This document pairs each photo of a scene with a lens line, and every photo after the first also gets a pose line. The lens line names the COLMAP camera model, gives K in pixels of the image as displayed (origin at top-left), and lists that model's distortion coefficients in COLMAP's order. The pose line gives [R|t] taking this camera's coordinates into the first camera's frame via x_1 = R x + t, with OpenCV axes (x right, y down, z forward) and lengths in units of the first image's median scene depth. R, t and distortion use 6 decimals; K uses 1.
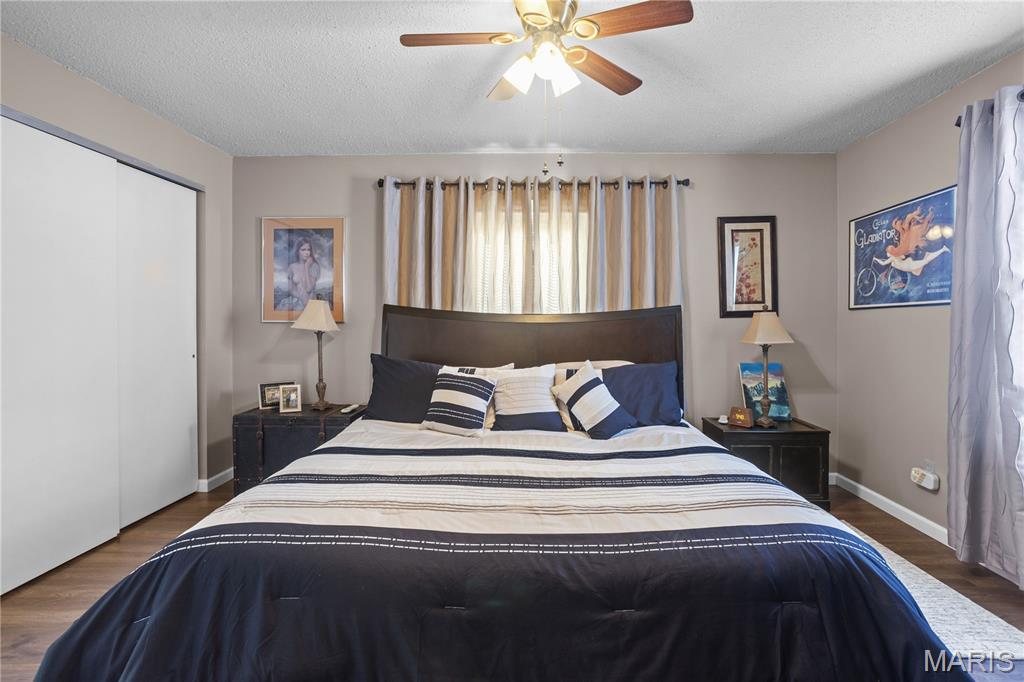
lens RADIAL K [[495.2, 0, 527.1], [0, 495.2, 318.1], [0, 0, 1]] dist [-0.002640, 0.000111]
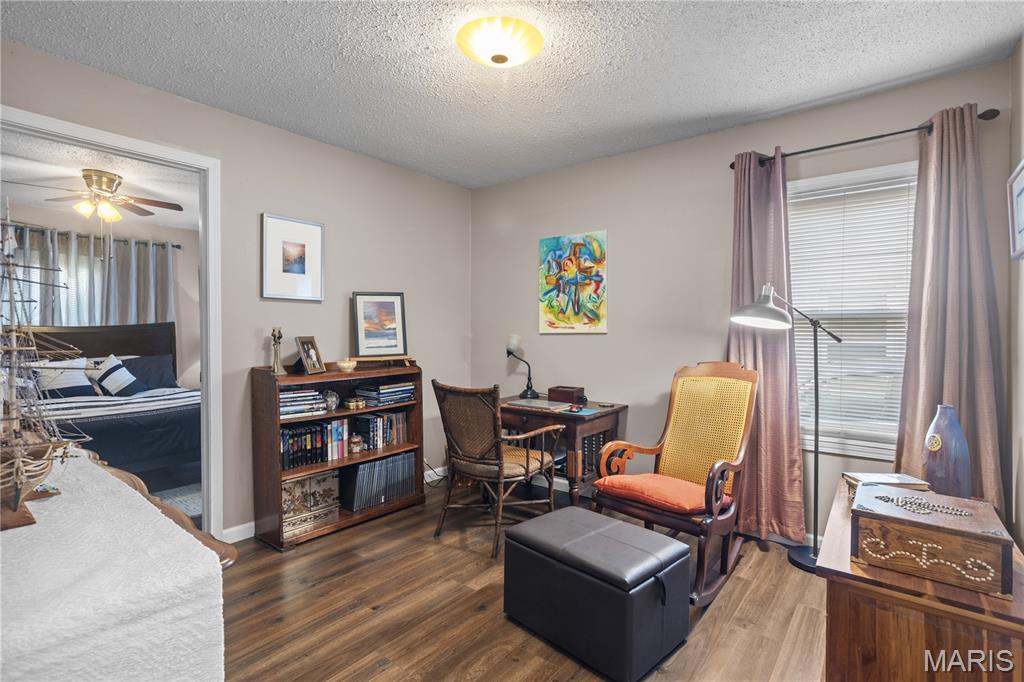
lens RADIAL K [[495.2, 0, 517.2], [0, 495.2, 324.9], [0, 0, 1]] dist [-0.002640, 0.000111]
pose [[0.608533, 0.001258, 0.793528, -0.364750], [0.003466, 0.999985, -0.004243, -0.003586], [-0.793521, 0.005332, 0.608519, -1.094824]]
